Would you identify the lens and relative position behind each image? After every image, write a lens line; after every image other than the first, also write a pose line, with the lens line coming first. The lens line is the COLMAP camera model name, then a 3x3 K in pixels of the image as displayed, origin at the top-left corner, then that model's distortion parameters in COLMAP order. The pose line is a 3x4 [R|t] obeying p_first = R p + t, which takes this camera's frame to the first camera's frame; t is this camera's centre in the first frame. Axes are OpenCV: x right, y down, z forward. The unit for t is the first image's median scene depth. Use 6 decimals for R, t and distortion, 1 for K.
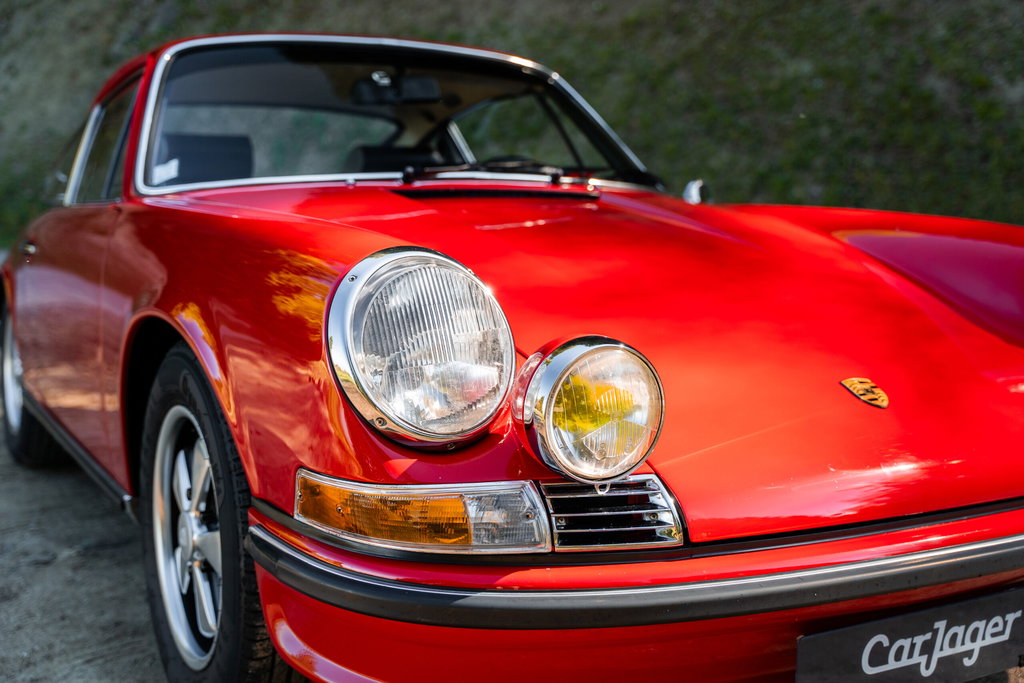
lens RADIAL K [[1214.2, 0, 512.0], [0, 1214.2, 341.5], [0, 0, 1]] dist [0.013283, 0.001633]
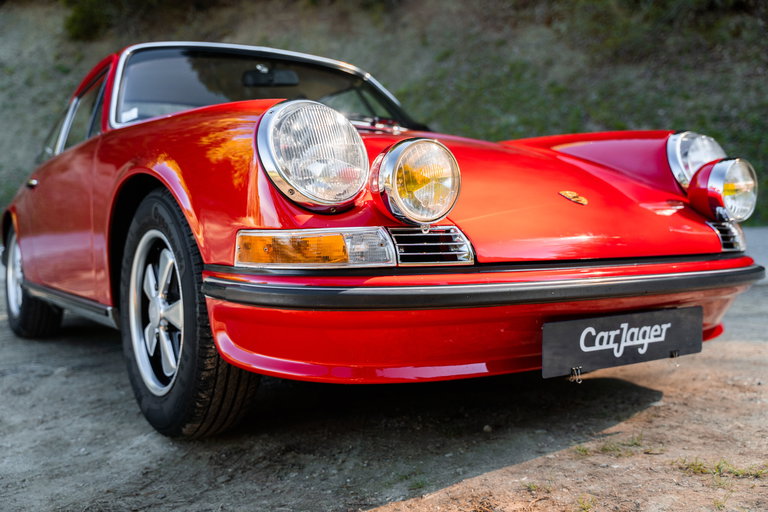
lens RADIAL K [[798.1, 0, 384.0], [0, 798.1, 256.0], [0, 0, 1]] dist [0.004246, -0.002138]
pose [[0.996983, -0.019212, 0.075202, -0.047852], [0.024964, 0.996772, -0.076307, 0.174666], [-0.073494, 0.077954, 0.994244, -0.061066]]
